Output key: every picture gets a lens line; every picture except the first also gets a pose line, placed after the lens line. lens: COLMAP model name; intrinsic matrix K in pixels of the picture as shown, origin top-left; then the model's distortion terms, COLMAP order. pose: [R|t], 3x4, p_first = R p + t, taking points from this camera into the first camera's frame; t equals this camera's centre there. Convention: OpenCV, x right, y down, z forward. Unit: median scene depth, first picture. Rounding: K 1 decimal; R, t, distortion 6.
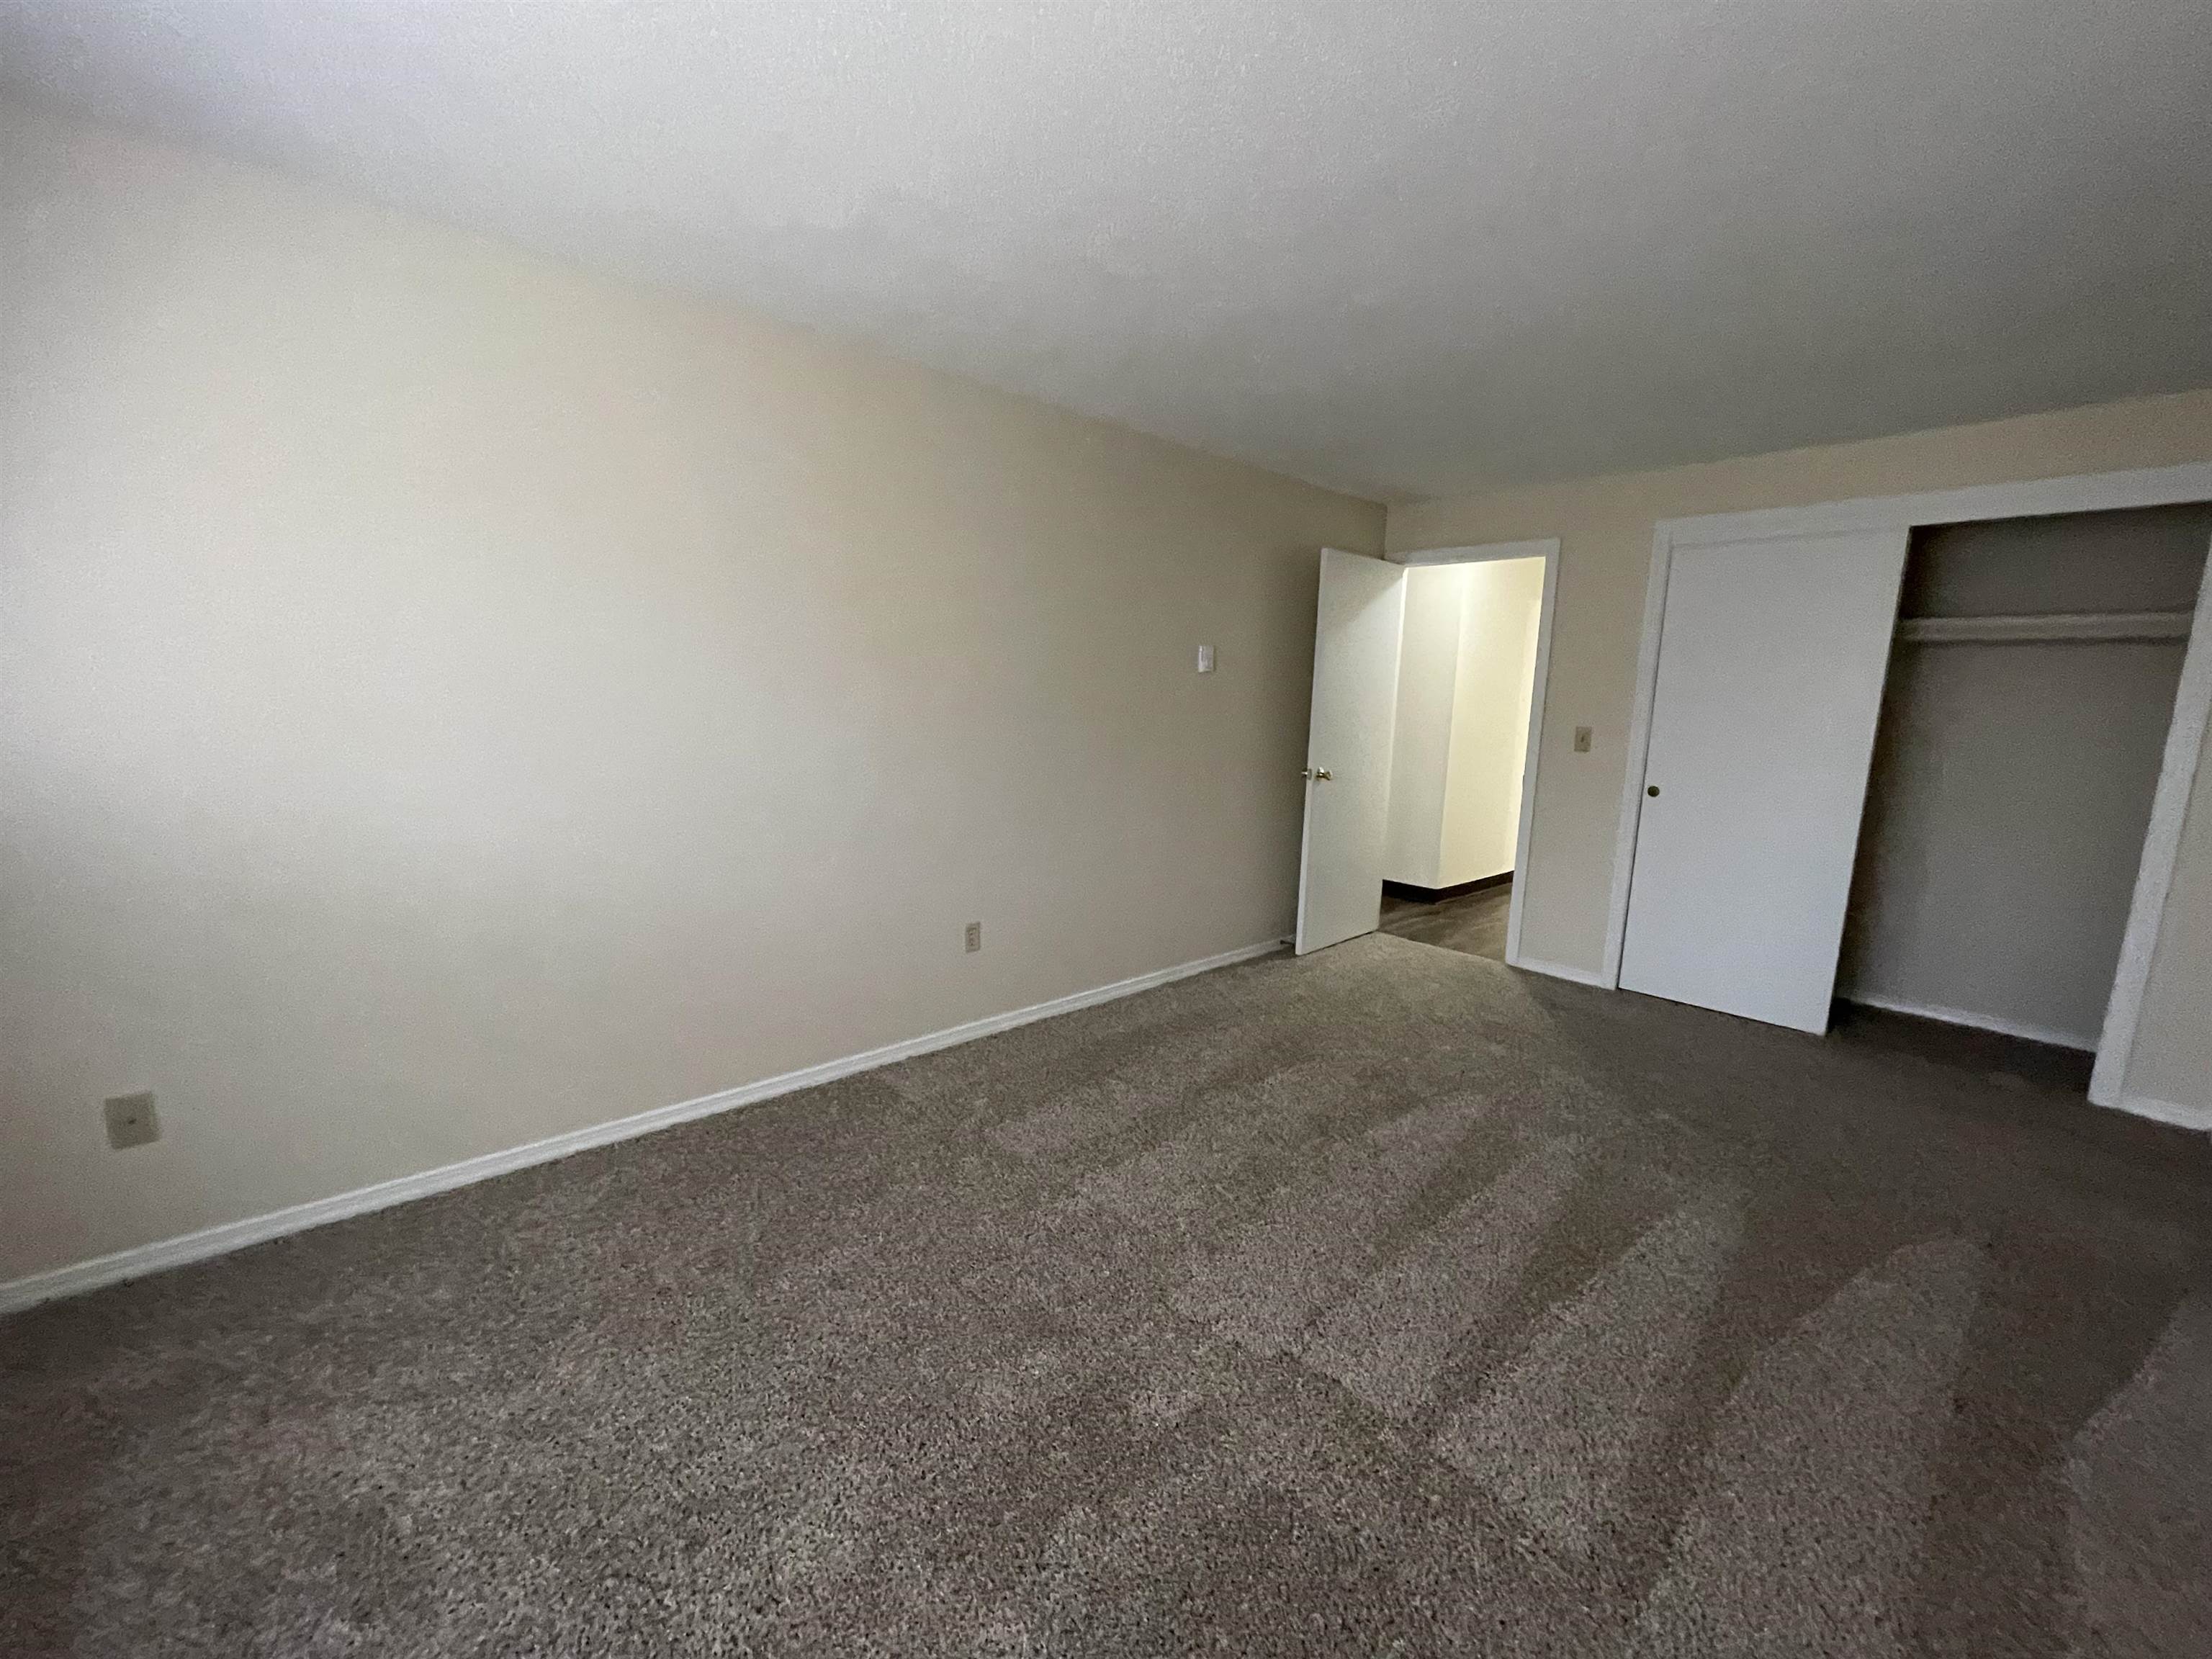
lens RADIAL K [[898.6, 0, 1097.4], [0, 898.6, 825.6], [0, 0, 1]] dist [0.000283, 0.000207]
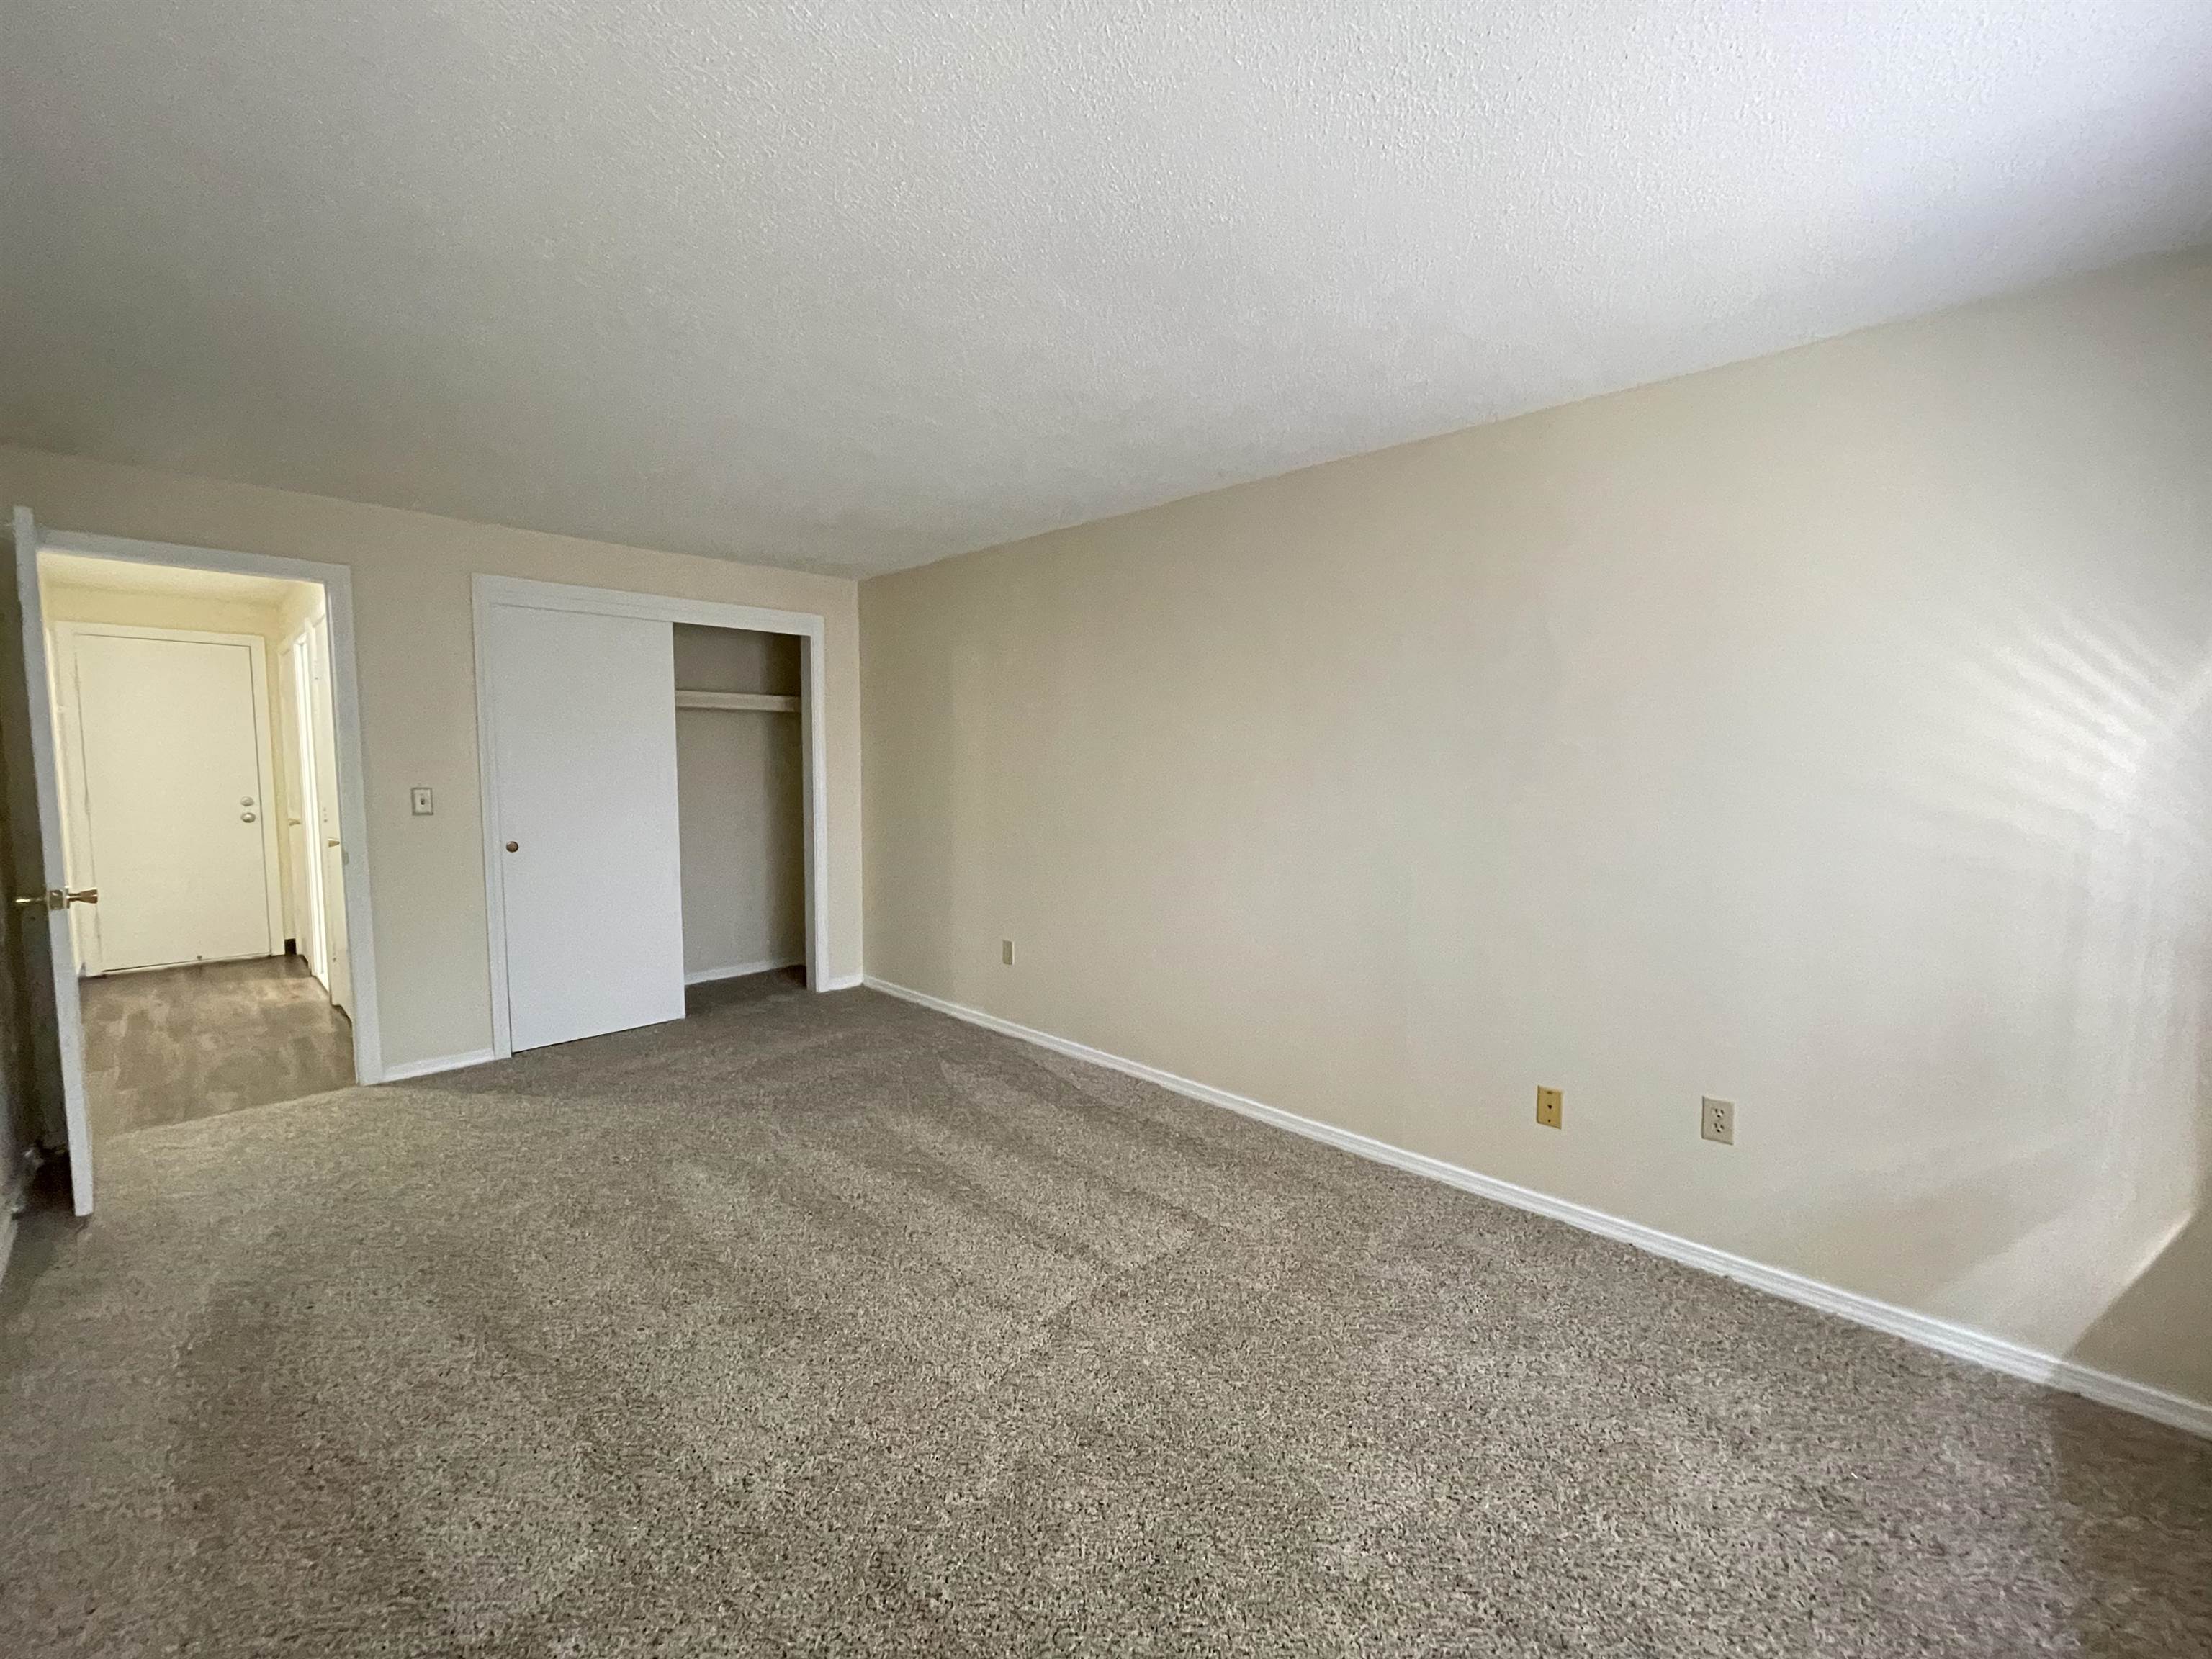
lens RADIAL K [[898.6, 0, 1097.4], [0, 898.6, 825.6], [0, 0, 1]] dist [0.000283, 0.000207]
pose [[-0.054905, -0.104221, 0.993038, -0.481721], [0.147934, 0.982713, 0.111316, -0.091833], [-0.987472, 0.153015, -0.038538, 0.475919]]
